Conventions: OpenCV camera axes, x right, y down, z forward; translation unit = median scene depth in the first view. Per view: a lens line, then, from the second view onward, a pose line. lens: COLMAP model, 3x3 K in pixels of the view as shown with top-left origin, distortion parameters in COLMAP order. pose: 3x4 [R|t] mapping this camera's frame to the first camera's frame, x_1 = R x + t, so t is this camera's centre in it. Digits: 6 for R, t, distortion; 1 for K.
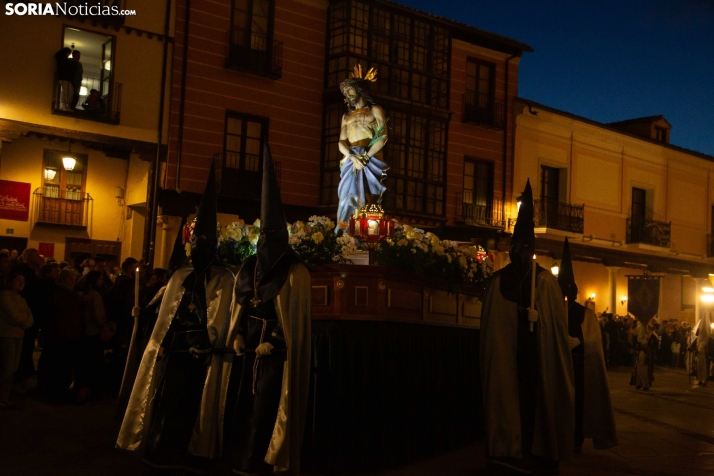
lens RADIAL K [[805.4, 0, 347.4], [0, 805.4, 239.1], [0, 0, 1]] dist [0.082571, 0.025007]
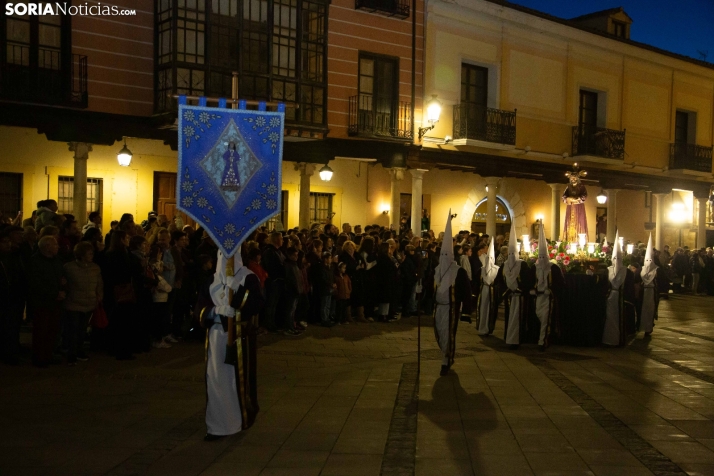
lens RADIAL K [[759.7, 0, 355.1], [0, 759.7, 245.3], [0, 0, 1]] dist [0.010425, 0.142640]
pose [[0.999502, -0.029257, -0.011857, 0.149960], [0.030294, 0.994566, 0.099605, 0.014987], [0.008879, -0.099914, 0.994956, 0.232898]]
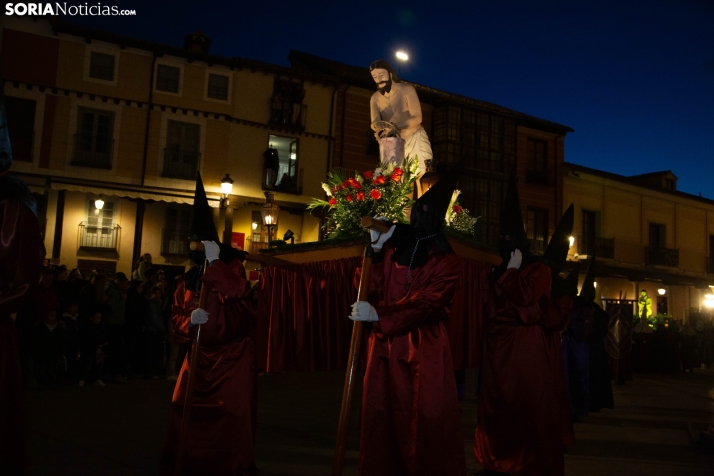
lens RADIAL K [[619.5, 0, 355.9], [0, 619.5, 243.2], [0, 0, 1]] dist [-0.048281, 0.112845]
pose [[0.993424, -0.014194, -0.113613, -0.035604], [0.011544, 0.999647, -0.023948, -0.015150], [0.113913, 0.022479, 0.993236, -0.127881]]
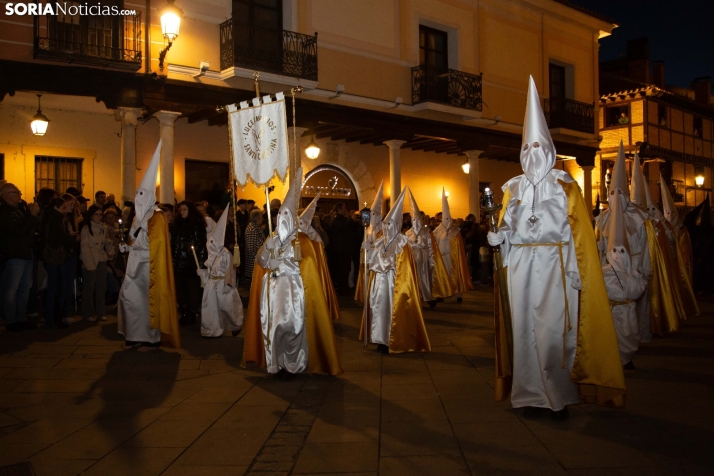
lens RADIAL K [[632.7, 0, 308.9], [0, 632.7, 230.7], [0, 0, 1]] dist [-0.066517, 0.085706]
pose [[0.997310, -0.065029, -0.033819, 0.334784], [0.067259, 0.995303, 0.069625, 0.082975], [0.029132, -0.071713, 0.997000, 0.588187]]
